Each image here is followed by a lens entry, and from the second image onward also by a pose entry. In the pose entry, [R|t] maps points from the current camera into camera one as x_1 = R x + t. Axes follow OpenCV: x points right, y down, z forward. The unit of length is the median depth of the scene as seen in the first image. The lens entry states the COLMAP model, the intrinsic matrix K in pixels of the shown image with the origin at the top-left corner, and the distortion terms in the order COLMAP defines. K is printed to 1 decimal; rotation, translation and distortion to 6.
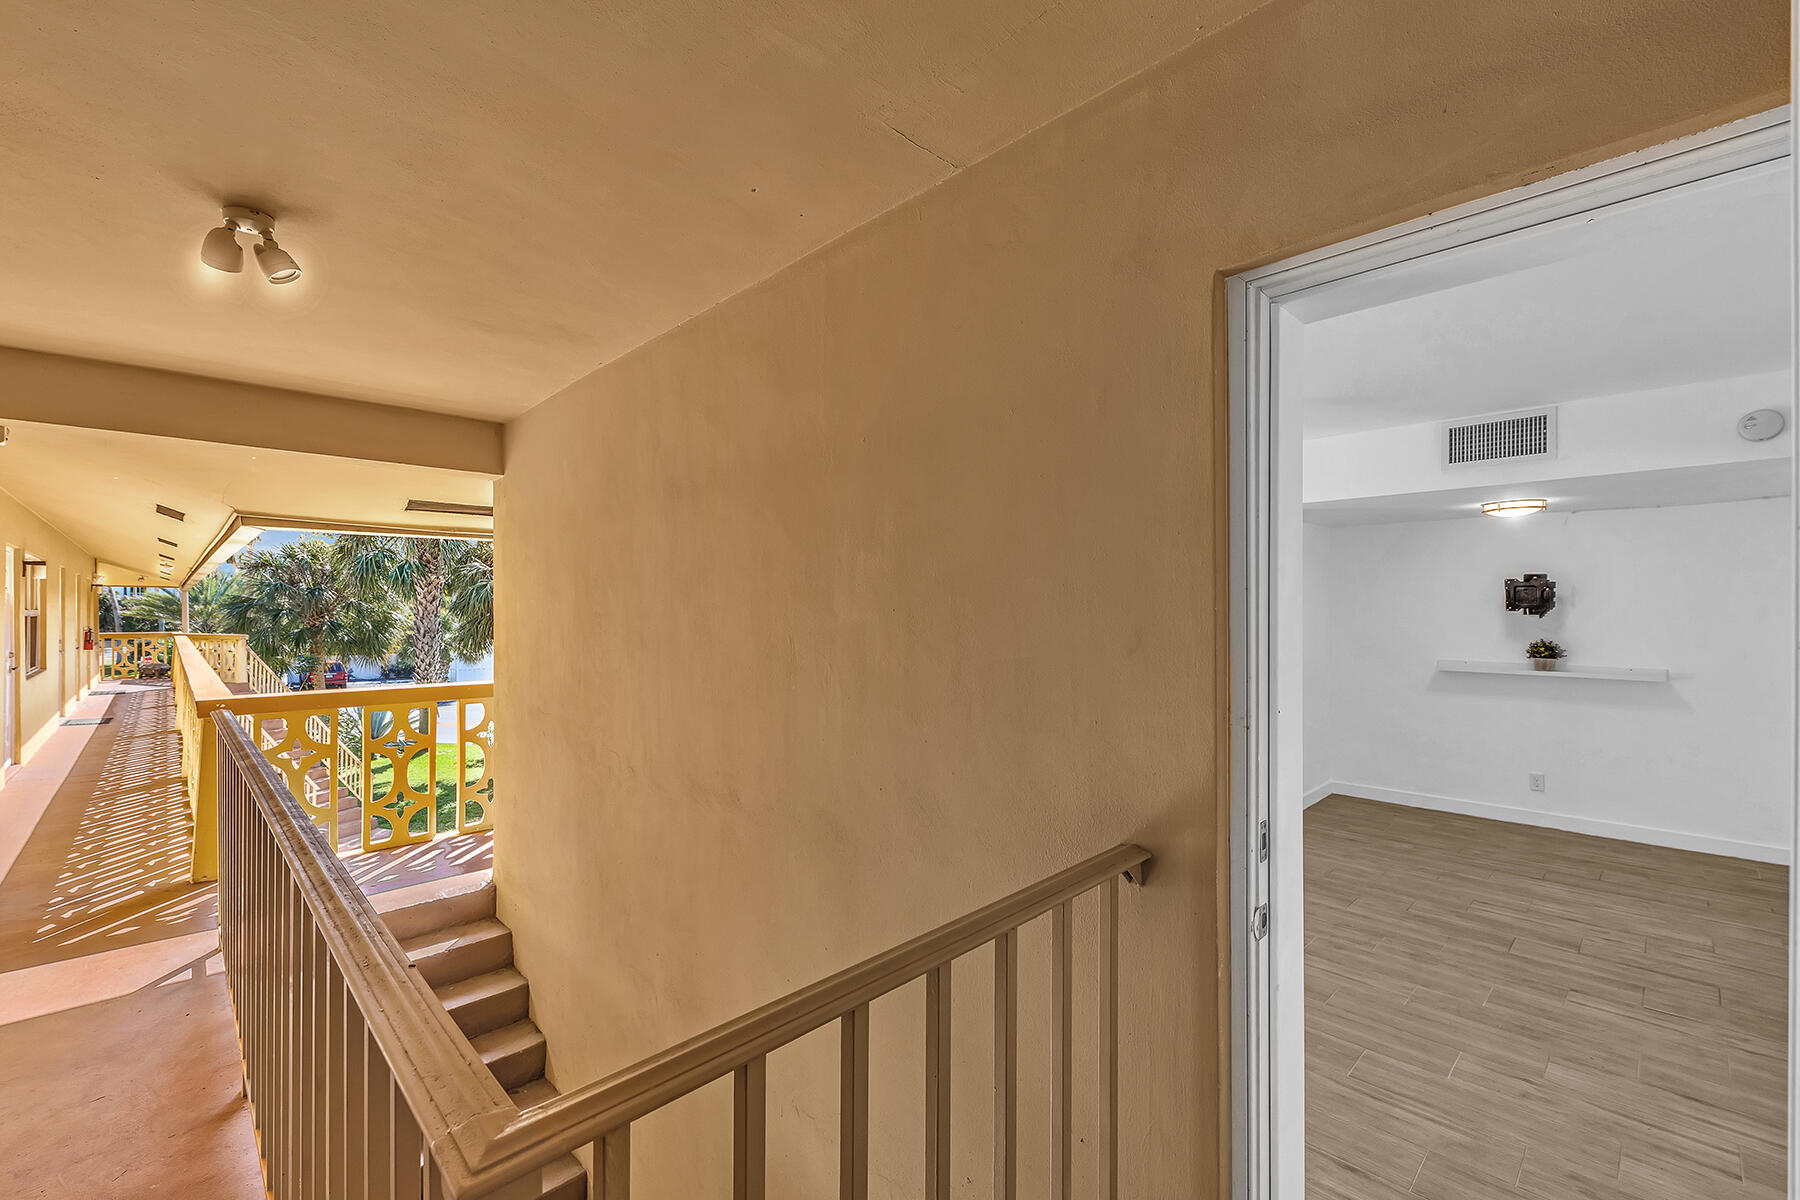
lens RADIAL K [[732.2, 0, 878.7], [0, 732.2, 604.0], [0, 0, 1]] dist [0.001791, -0.005761]
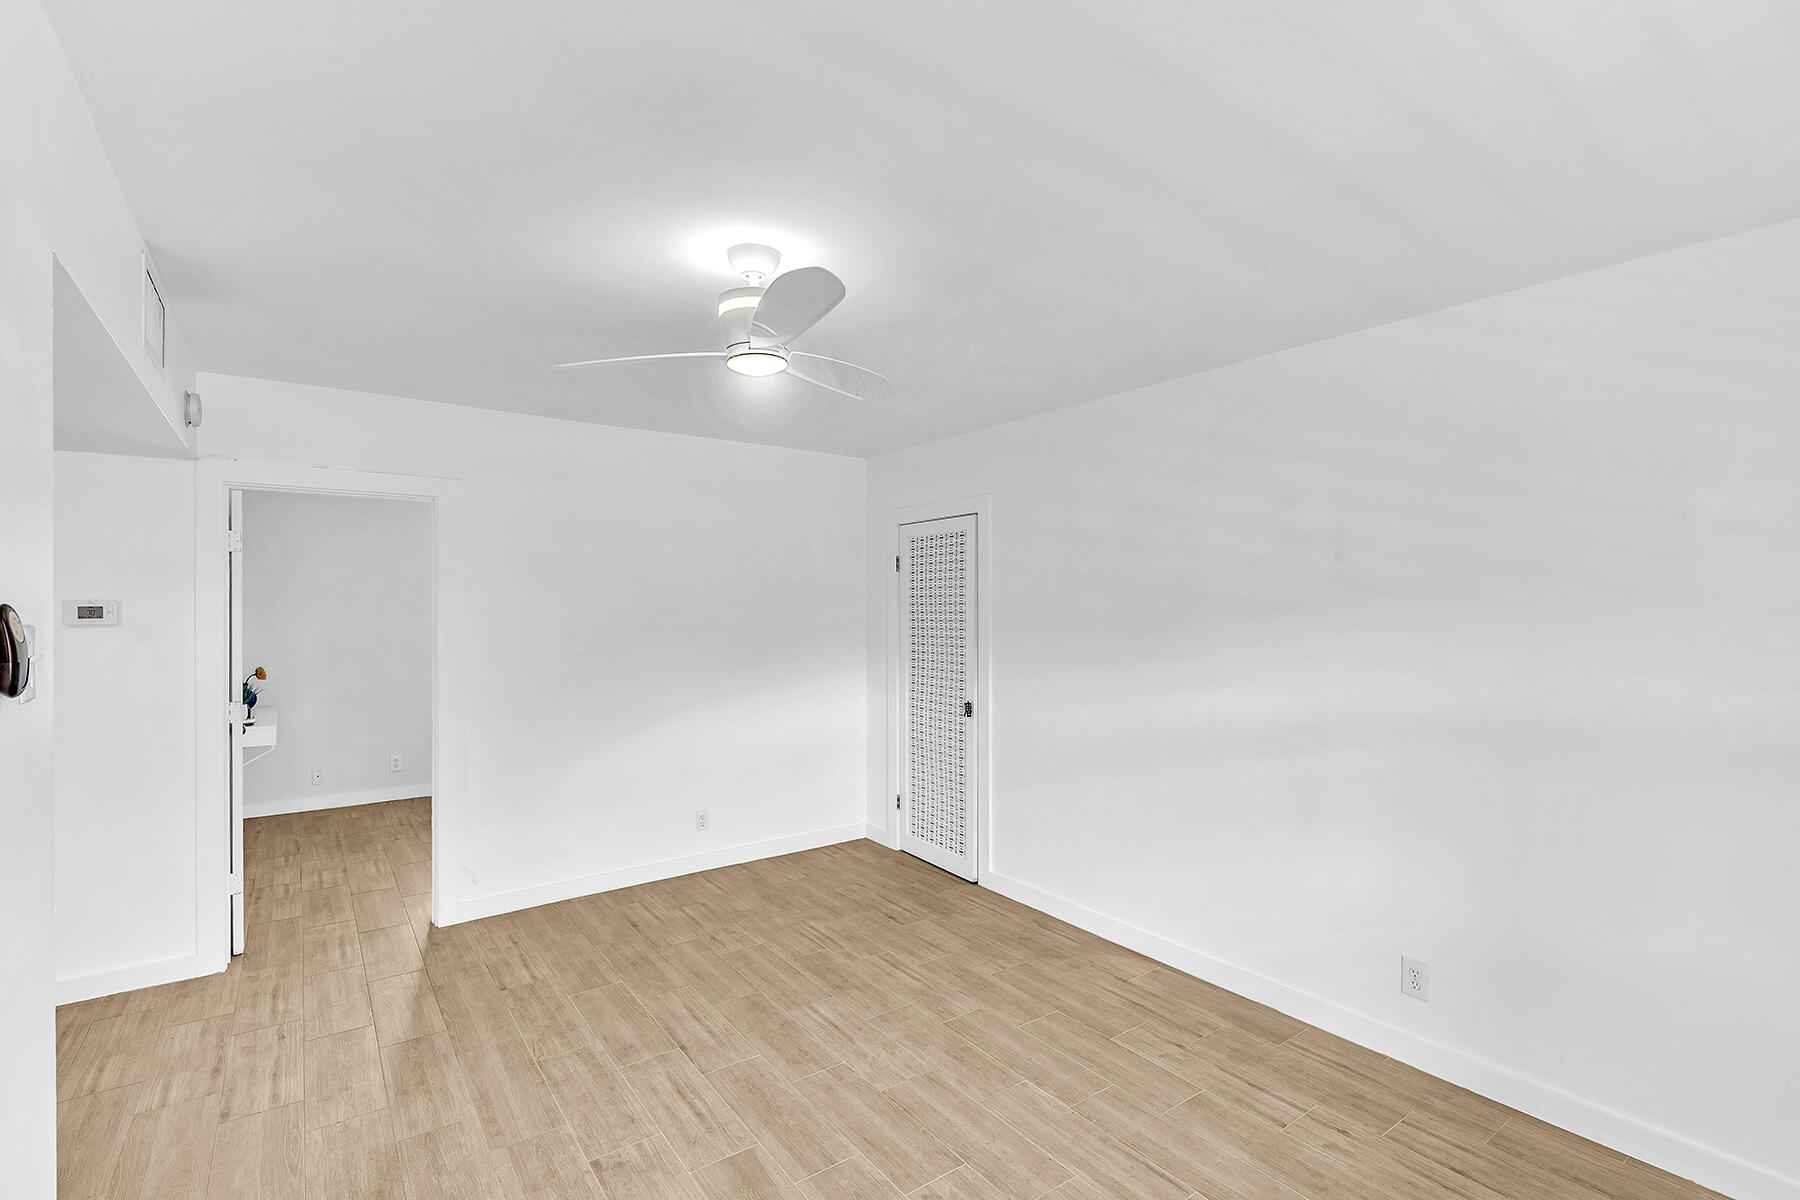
lens RADIAL K [[817.7, 0, 899.6], [0, 817.7, 607.3], [0, 0, 1]] dist [0.022371, -0.011897]
pose [[-0.993966, 0.001423, 0.109681, 0.202288], [0.000836, 0.999985, -0.005395, 0.000038], [-0.109687, -0.005271, -0.993952, 1.553610]]
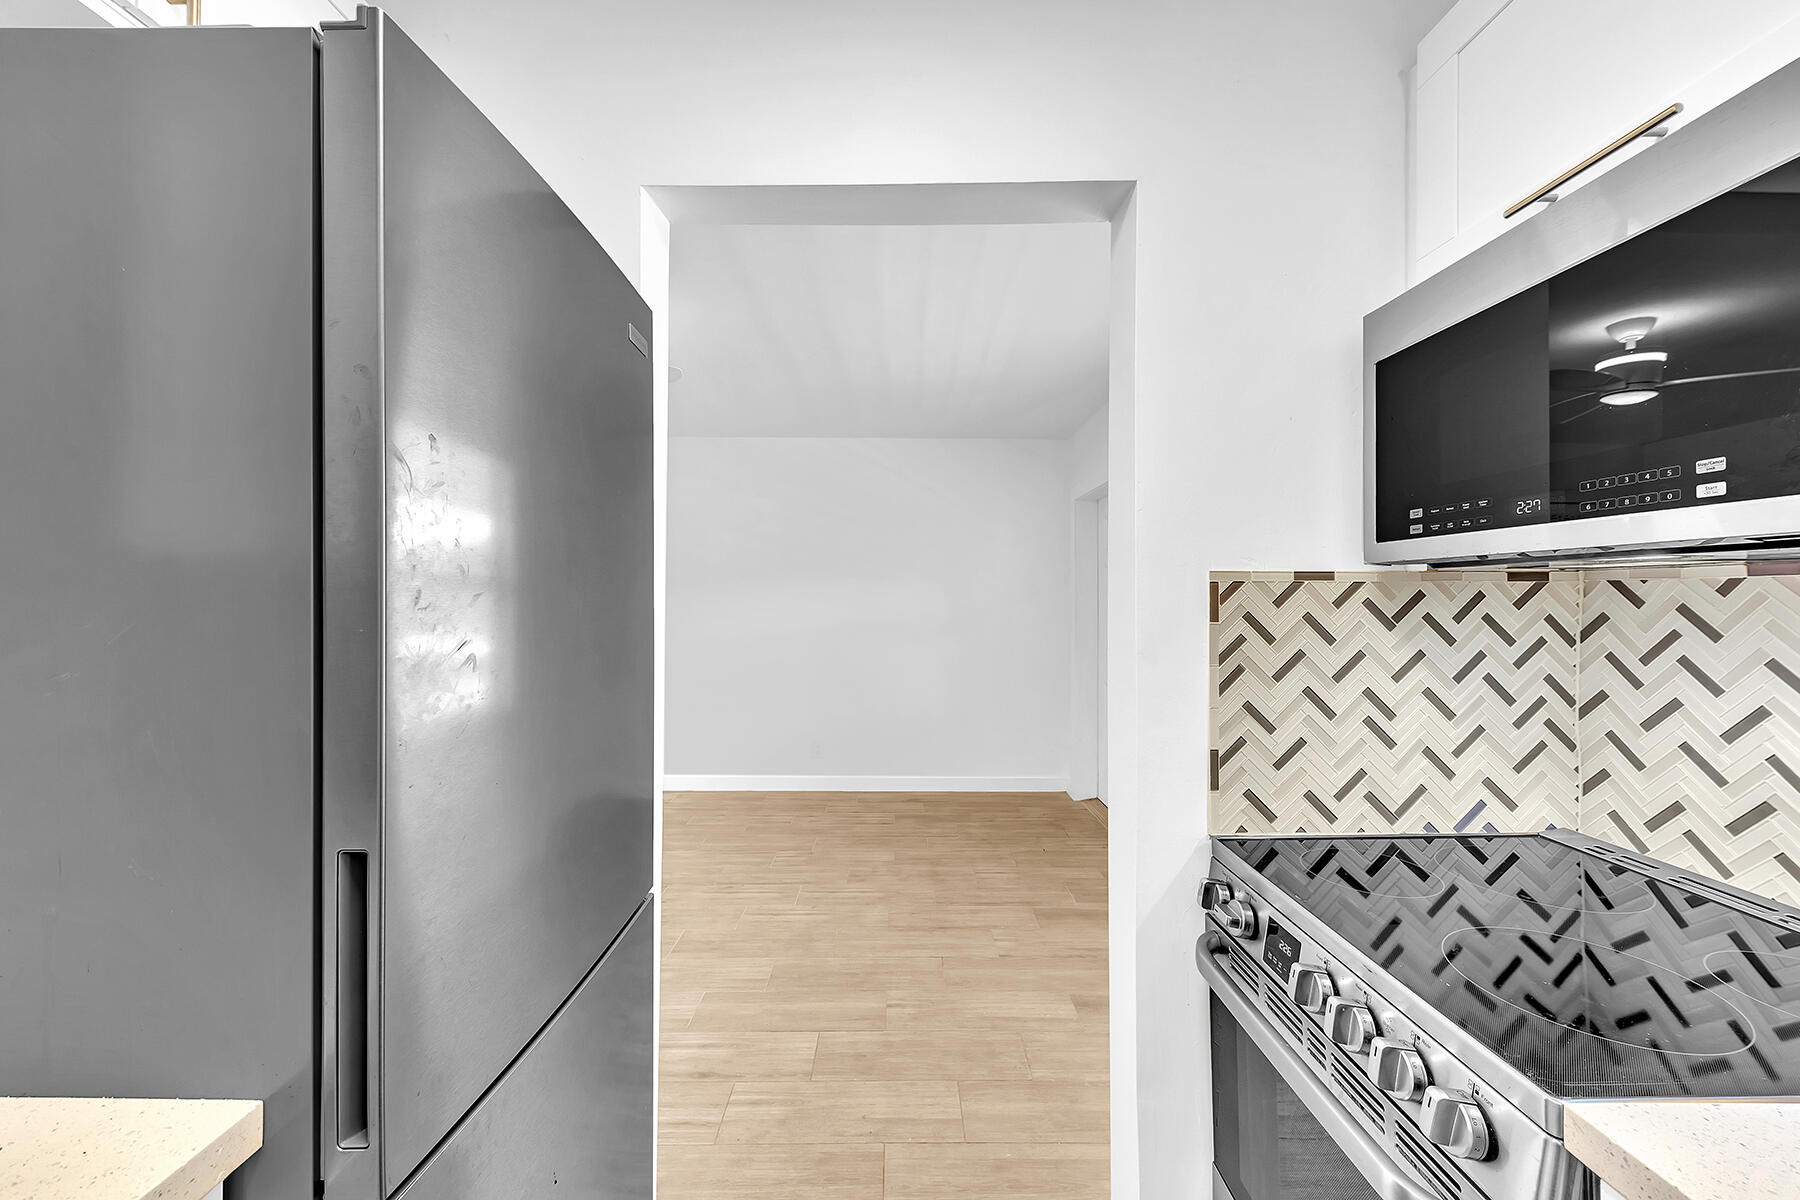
lens RADIAL K [[646.6, 0, 900.0], [0, 646.6, 600.0], [0, 0, 1]] dist [0.011615, -0.004105]
pose [[-0.674473, -0.000539, -0.738300, 0.620973], [0.003353, 0.999987, -0.003794, 0.046209], [0.738292, -0.005035, -0.674462, 1.713297]]
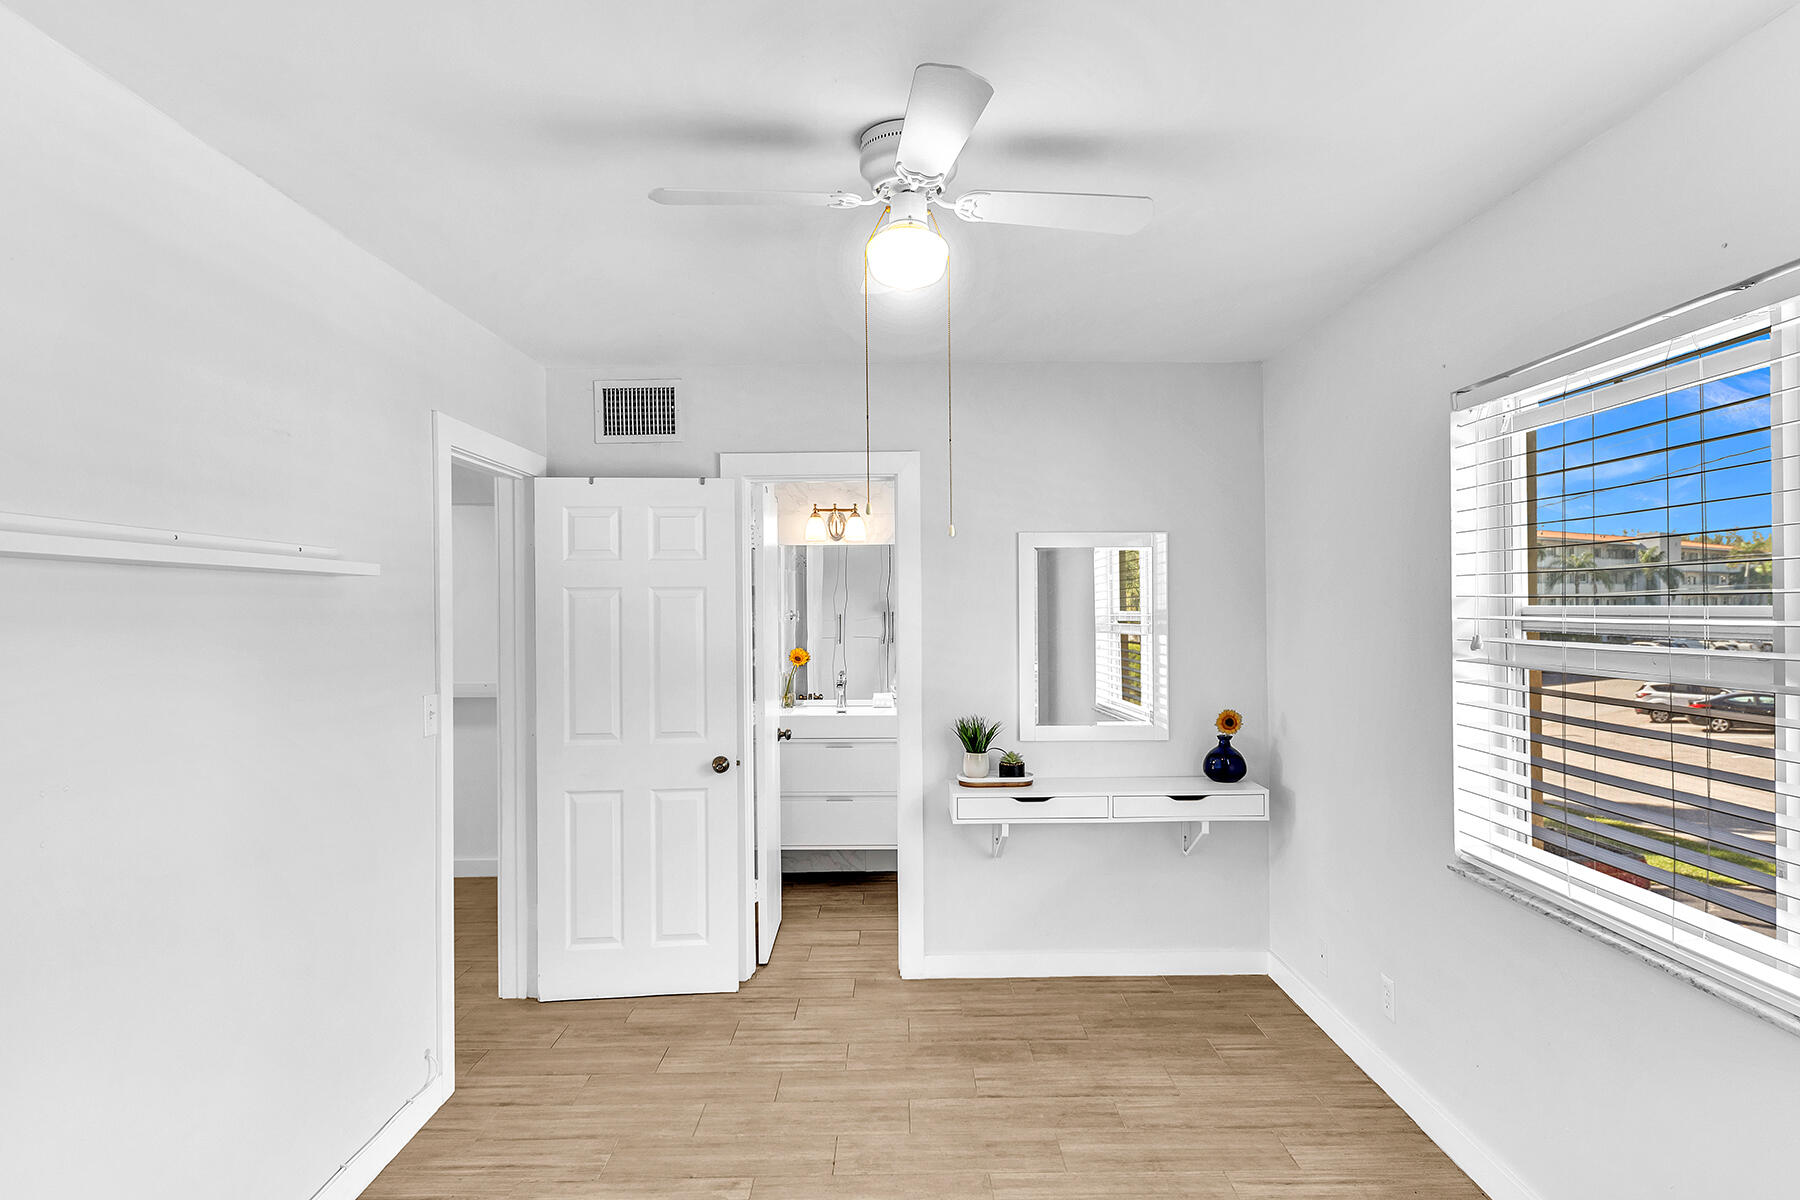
lens RADIAL K [[1041.8, 0, 903.3], [0, 1041.8, 603.2], [0, 0, 1]] dist [0.019256, -0.014628]
pose [[0.674178, -0.003046, 0.738563, 0.523573], [0.004105, 0.999992, 0.000377, -0.011920], [-0.738558, 0.002778, 0.674184, -0.301298]]
